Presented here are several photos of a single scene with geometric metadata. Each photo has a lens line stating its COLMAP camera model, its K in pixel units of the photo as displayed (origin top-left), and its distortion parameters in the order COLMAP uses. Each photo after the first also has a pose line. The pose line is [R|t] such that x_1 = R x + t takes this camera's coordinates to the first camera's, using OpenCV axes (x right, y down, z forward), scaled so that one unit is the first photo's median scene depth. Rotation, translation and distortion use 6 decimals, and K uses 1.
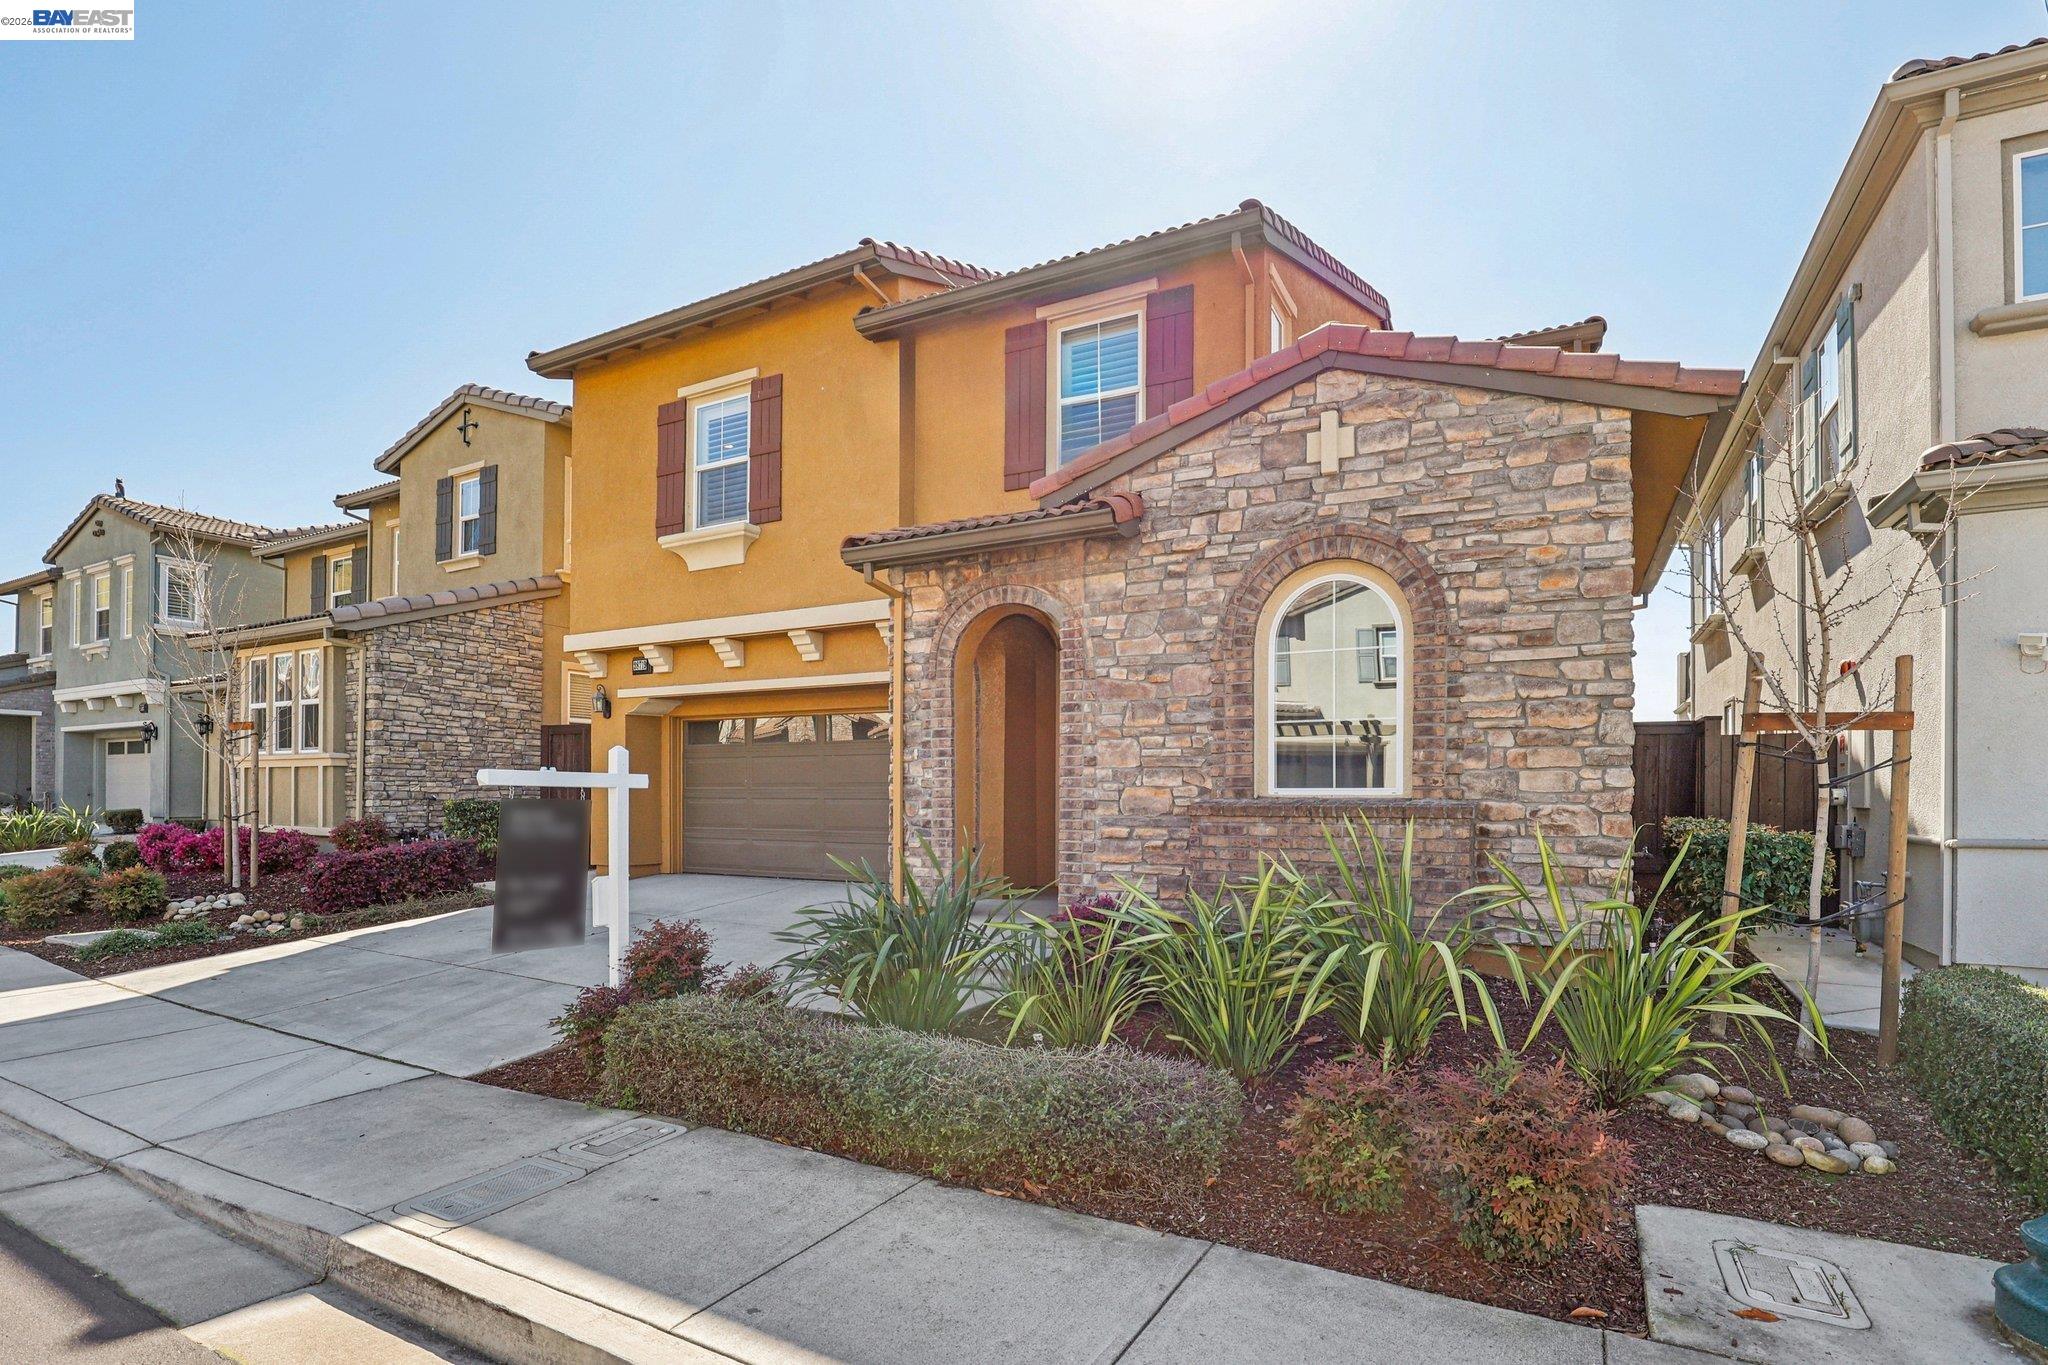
lens RADIAL K [[998.3, 0, 1028.6], [0, 998.3, 773.7], [0, 0, 1]] dist [-0.024620, -0.000947]
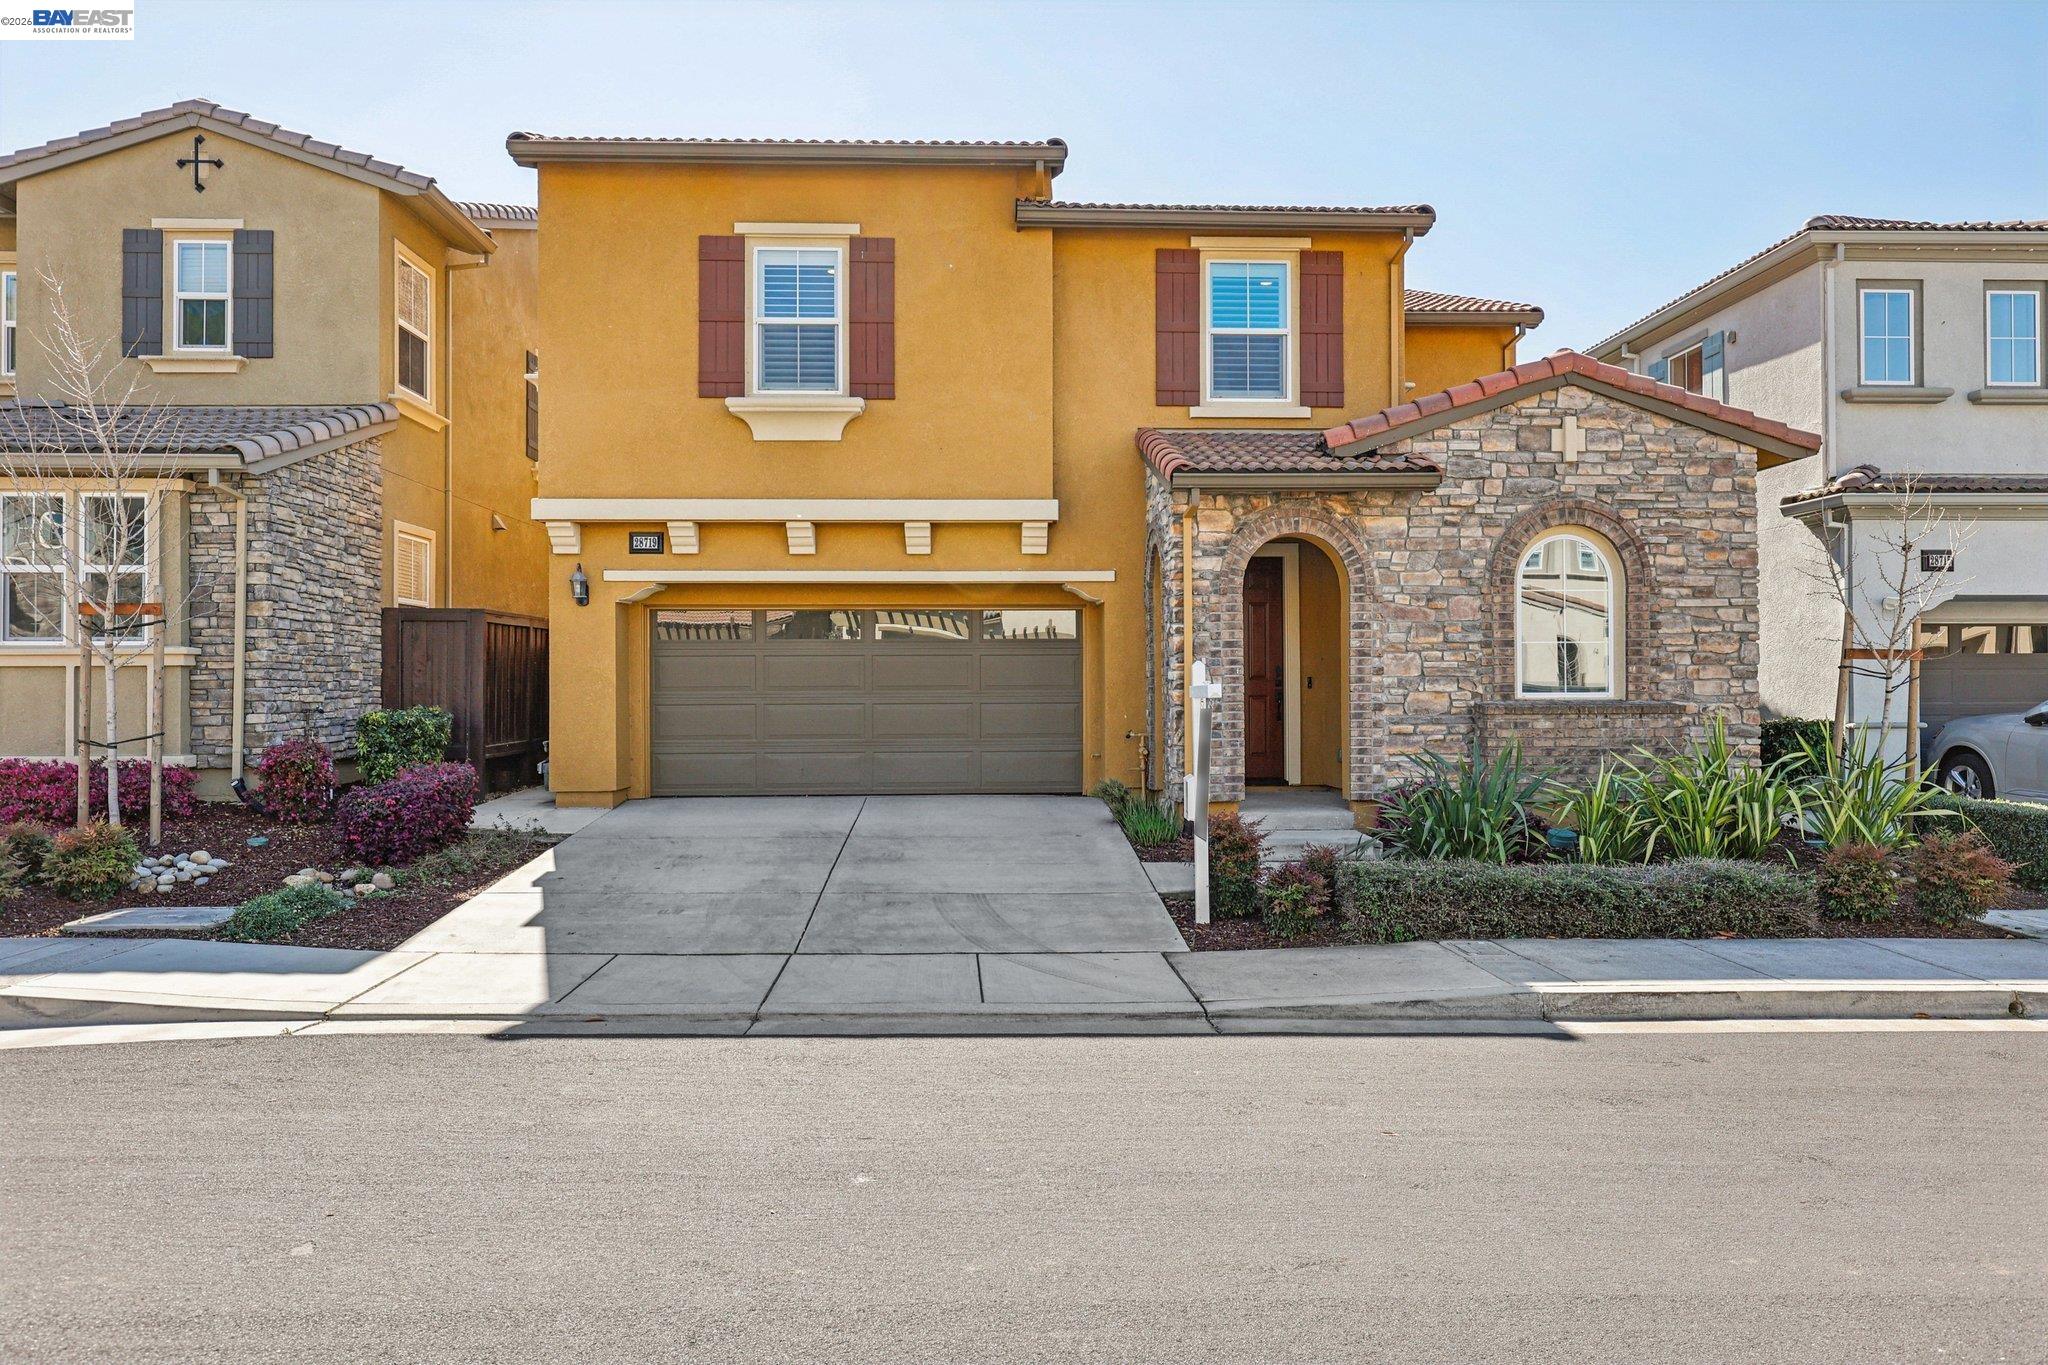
lens RADIAL K [[1370.4, 0, 1019.9], [0, 1370.4, 638.7], [0, 0, 1]] dist [0.003966, 0.003750]
pose [[0.859960, 0.012487, 0.510209, -1.213461], [-0.004848, 0.999855, -0.016298, -0.023372], [-0.510339, 0.011542, 0.859896, -0.213678]]
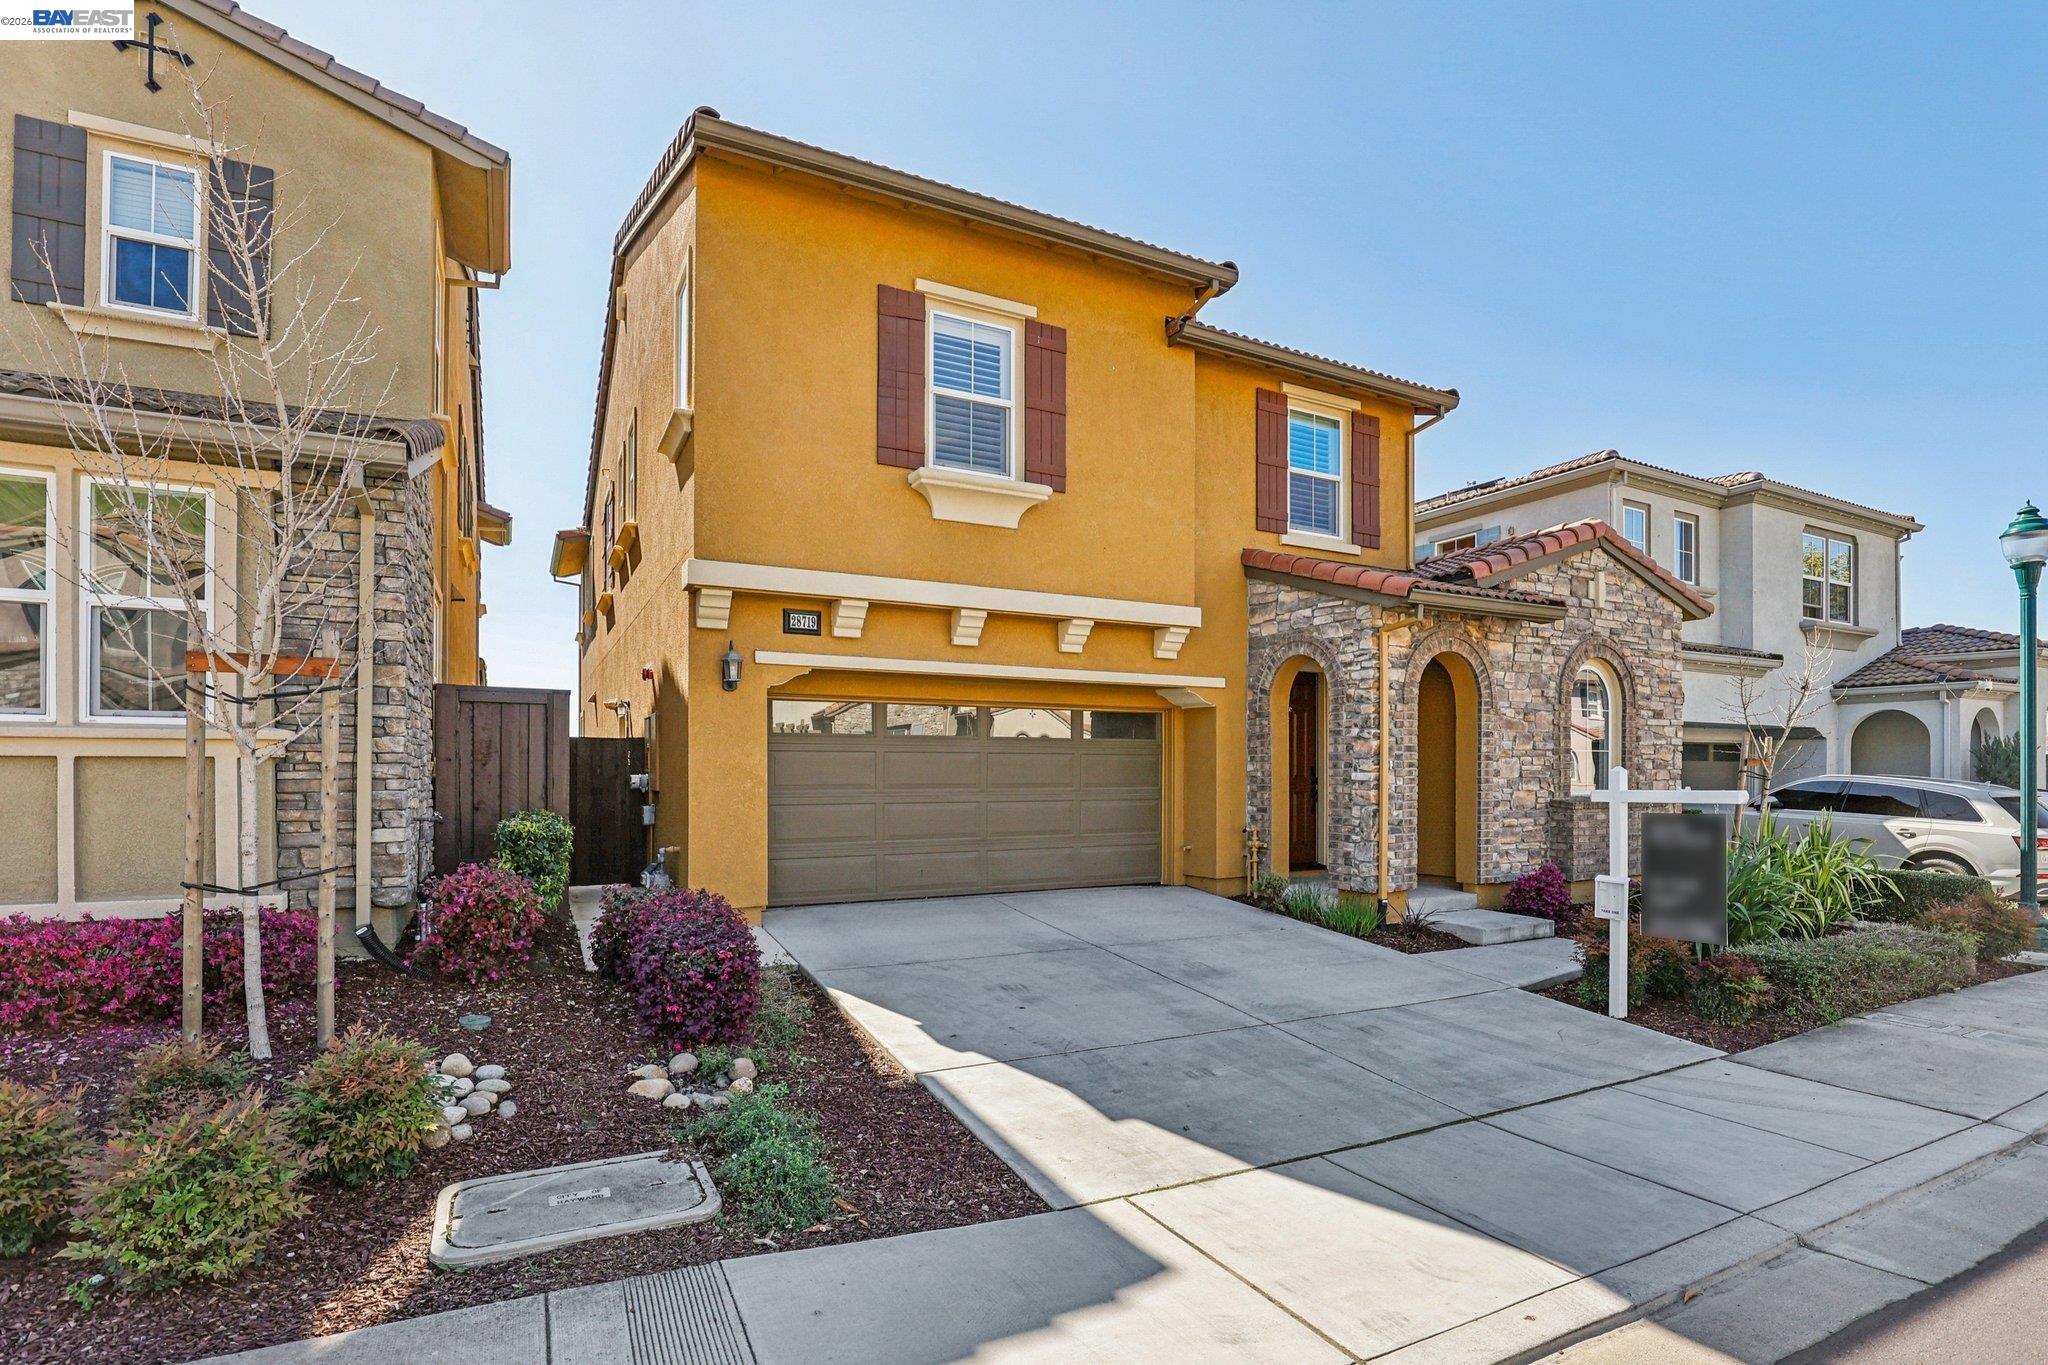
lens RADIAL K [[990.9, 0, 1015.7], [0, 990.9, 760.5], [0, 0, 1]] dist [-0.032167, 0.005835]
pose [[0.561001, 0.008897, 0.827767, -1.551313], [-0.016365, 0.999866, 0.000344, -0.020486], [-0.827653, -0.013739, 0.561071, 0.820880]]
